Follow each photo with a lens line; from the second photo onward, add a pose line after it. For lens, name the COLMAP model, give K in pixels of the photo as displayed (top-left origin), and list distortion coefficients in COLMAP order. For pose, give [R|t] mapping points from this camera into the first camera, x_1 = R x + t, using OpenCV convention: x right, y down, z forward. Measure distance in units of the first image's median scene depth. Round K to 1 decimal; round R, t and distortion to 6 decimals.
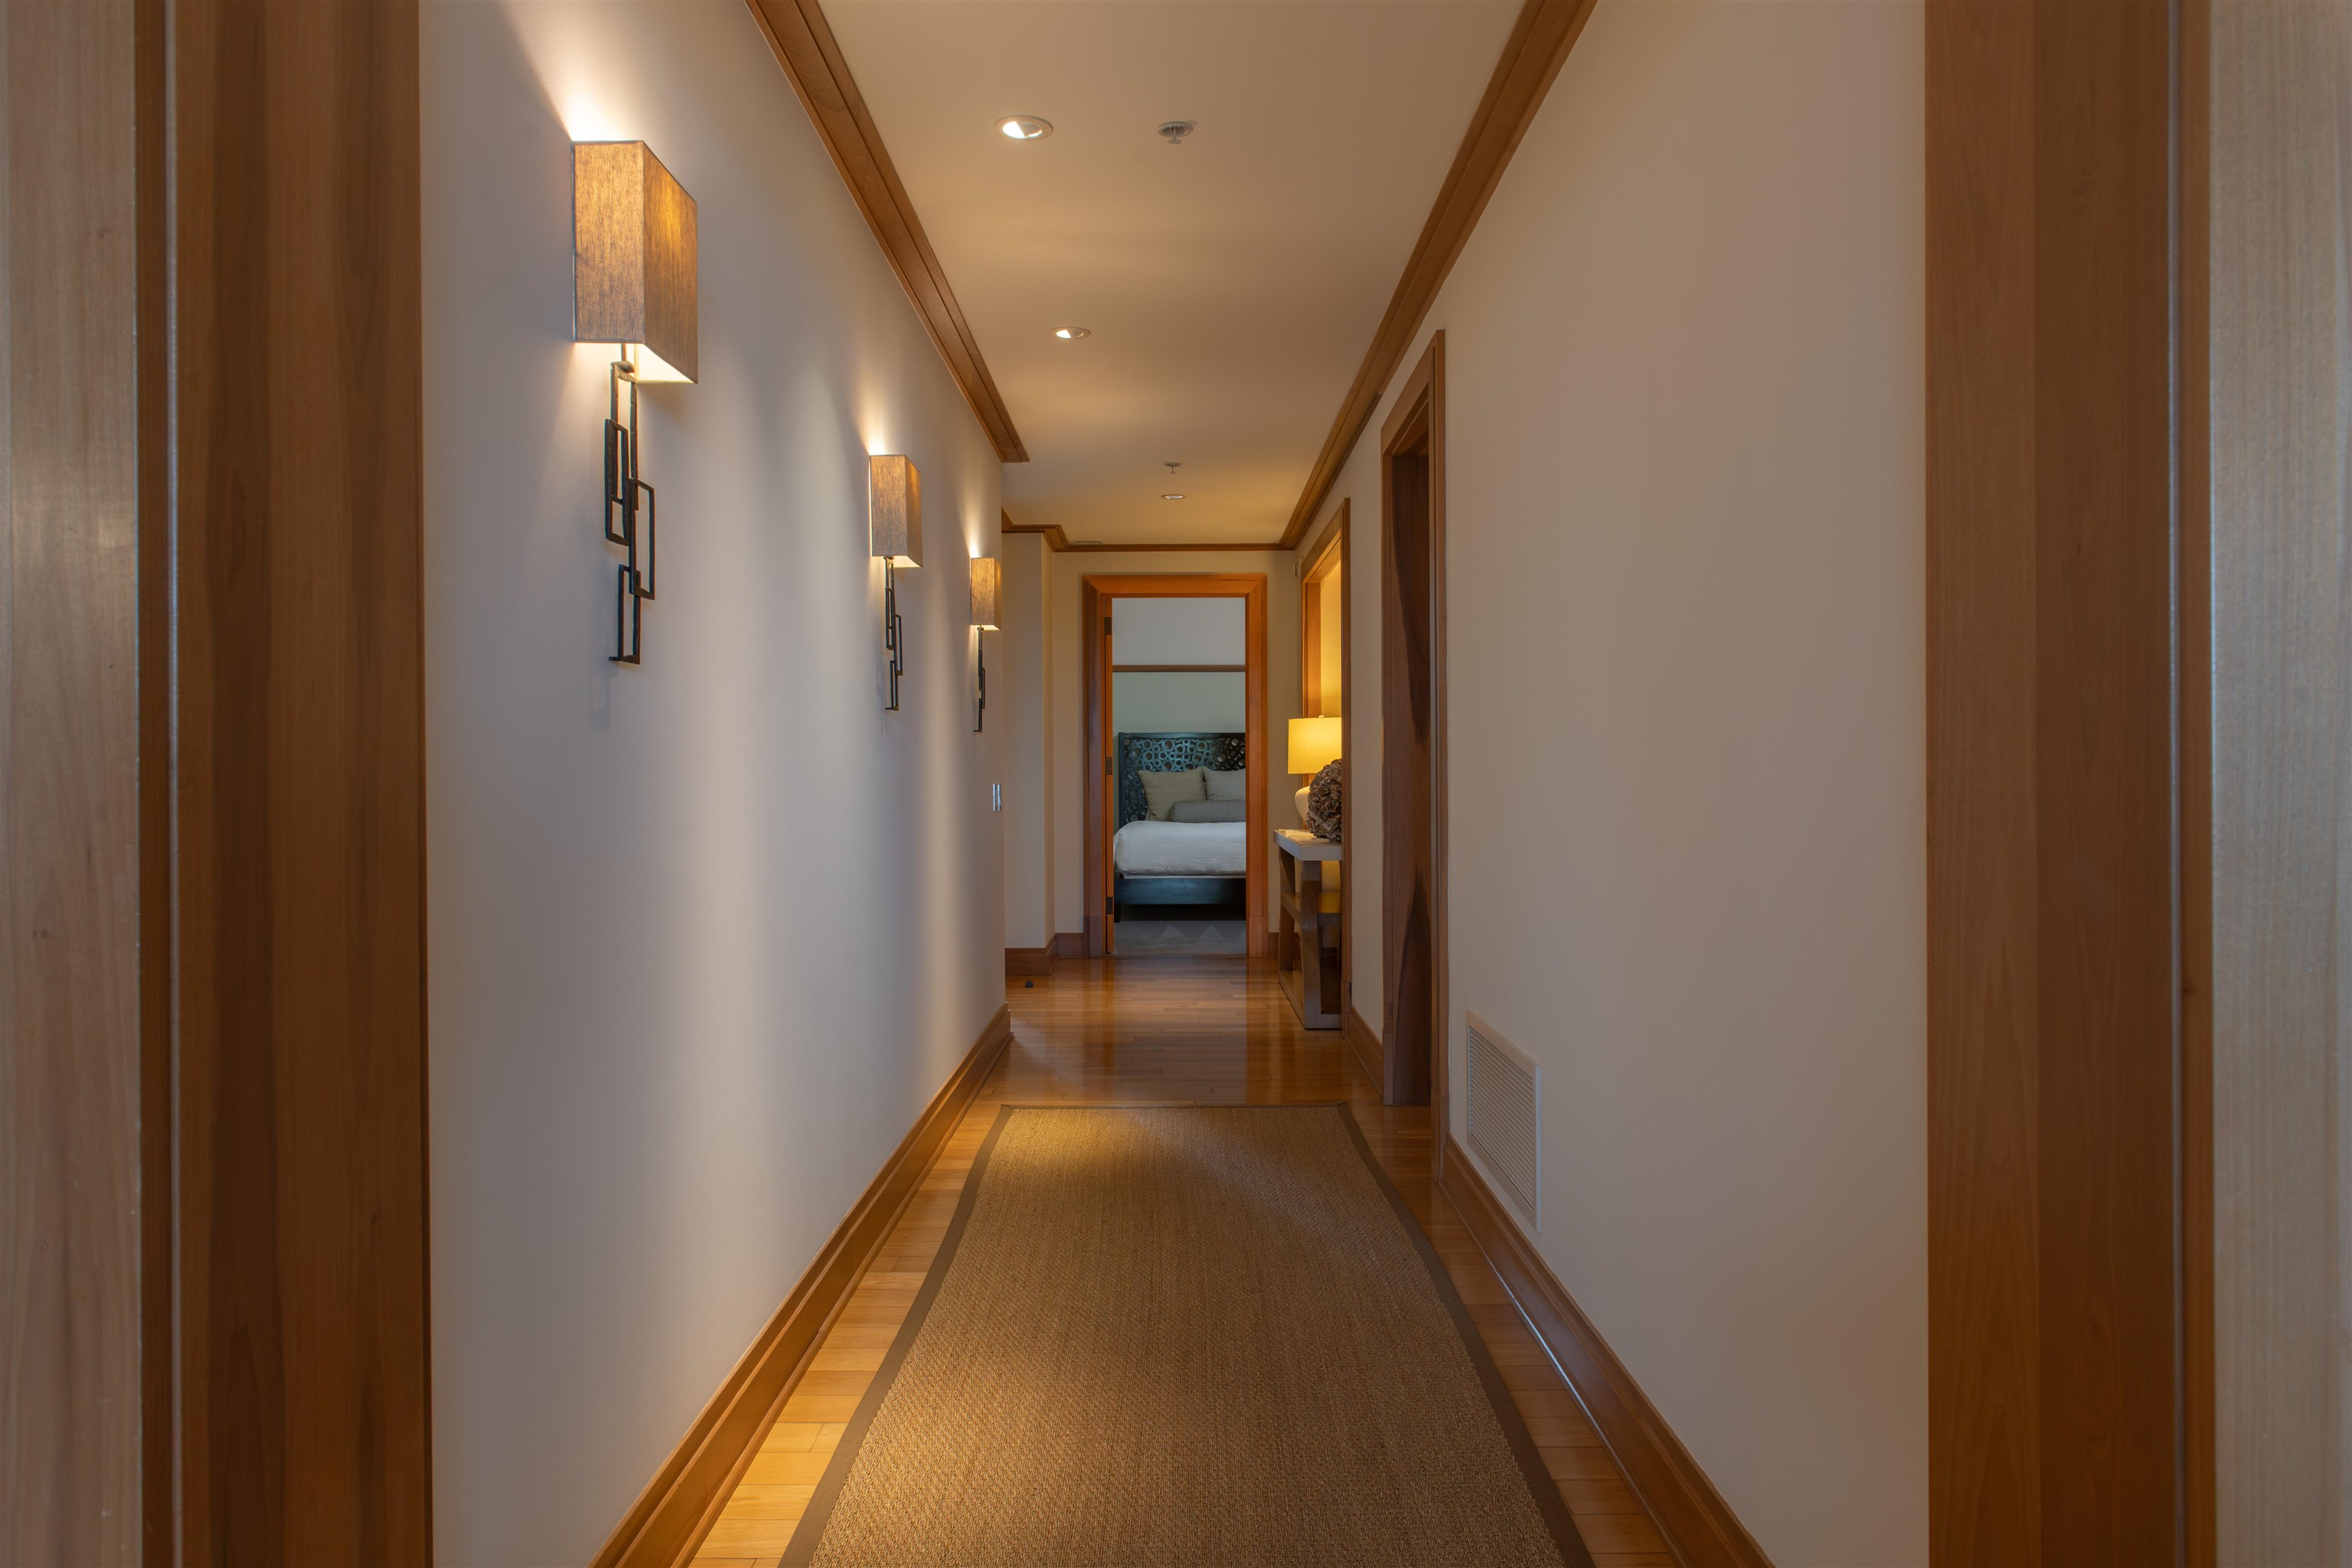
lens RADIAL K [[1626.5, 0, 1174.9], [0, 1626.5, 781.7], [0, 0, 1]] dist [0.000769, 0.000068]
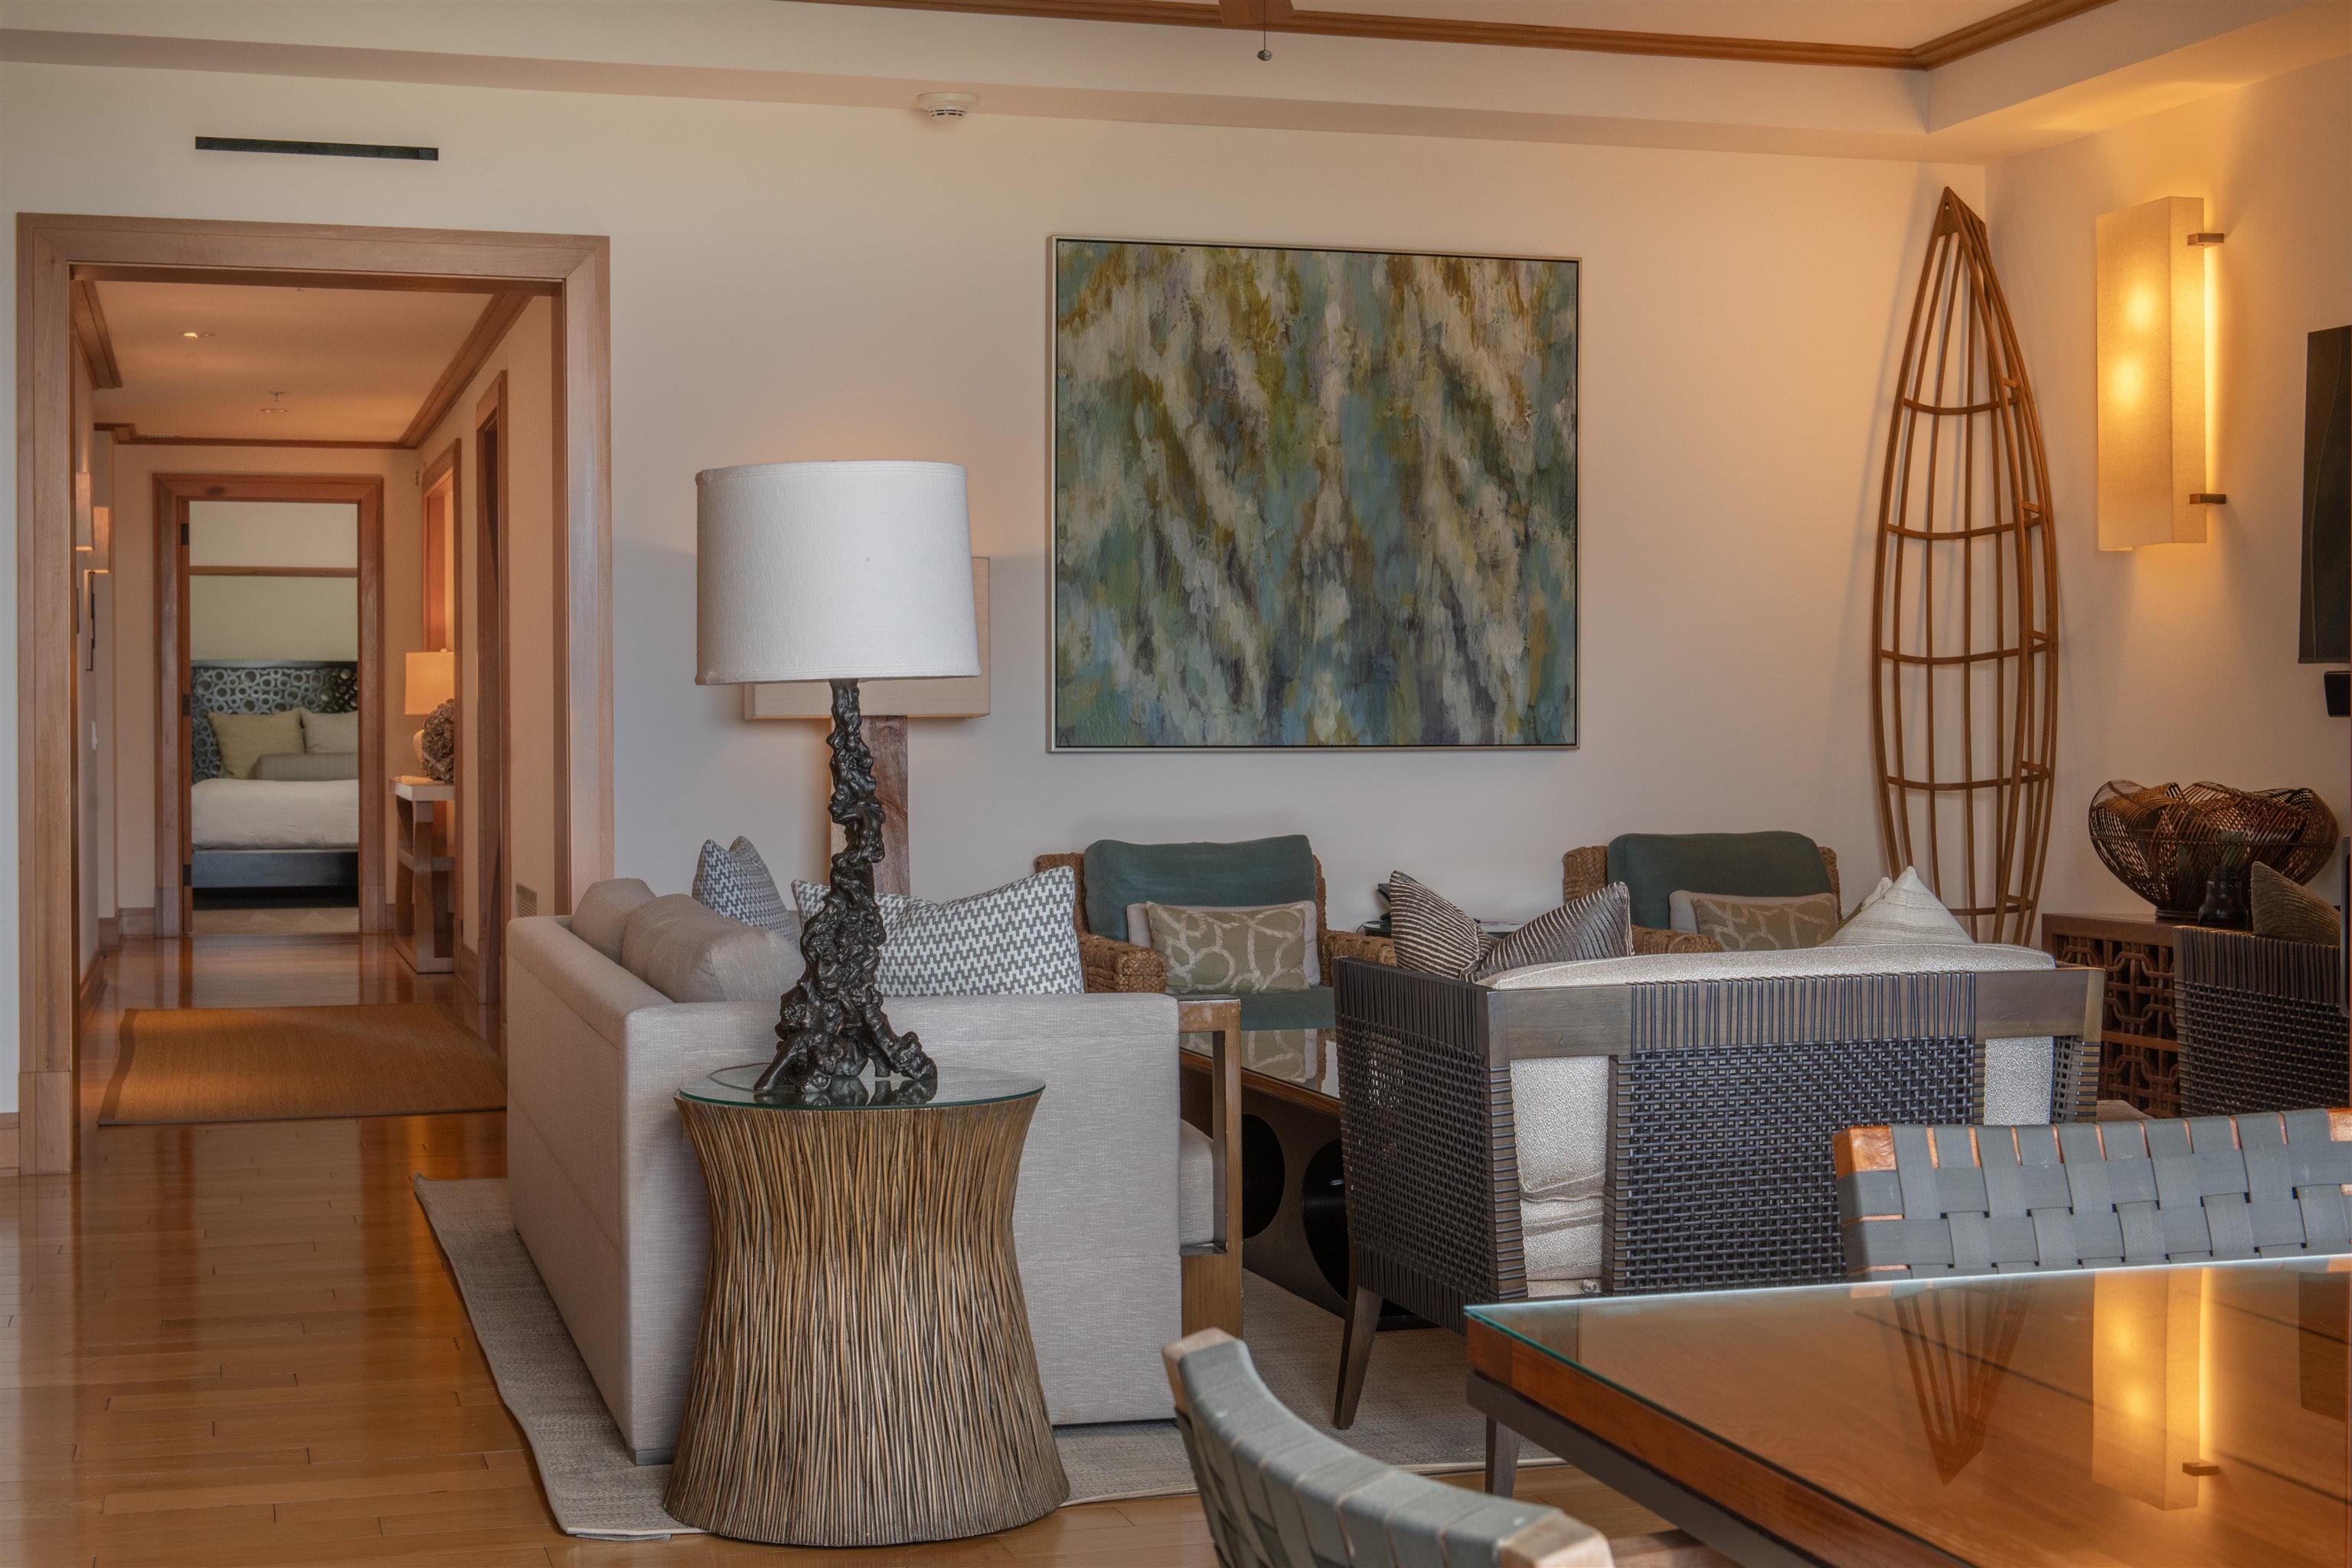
lens RADIAL K [[3243.6, 0, 1175.2], [0, 3243.6, 784.4], [0, 0, 1]] dist [-0.020029, 0.000000]
pose [[0.959031, -0.002986, 0.283285, -0.024480], [-0.000630, 0.999919, 0.012675, 0.009134], [-0.283300, -0.012334, 0.958952, -0.702924]]
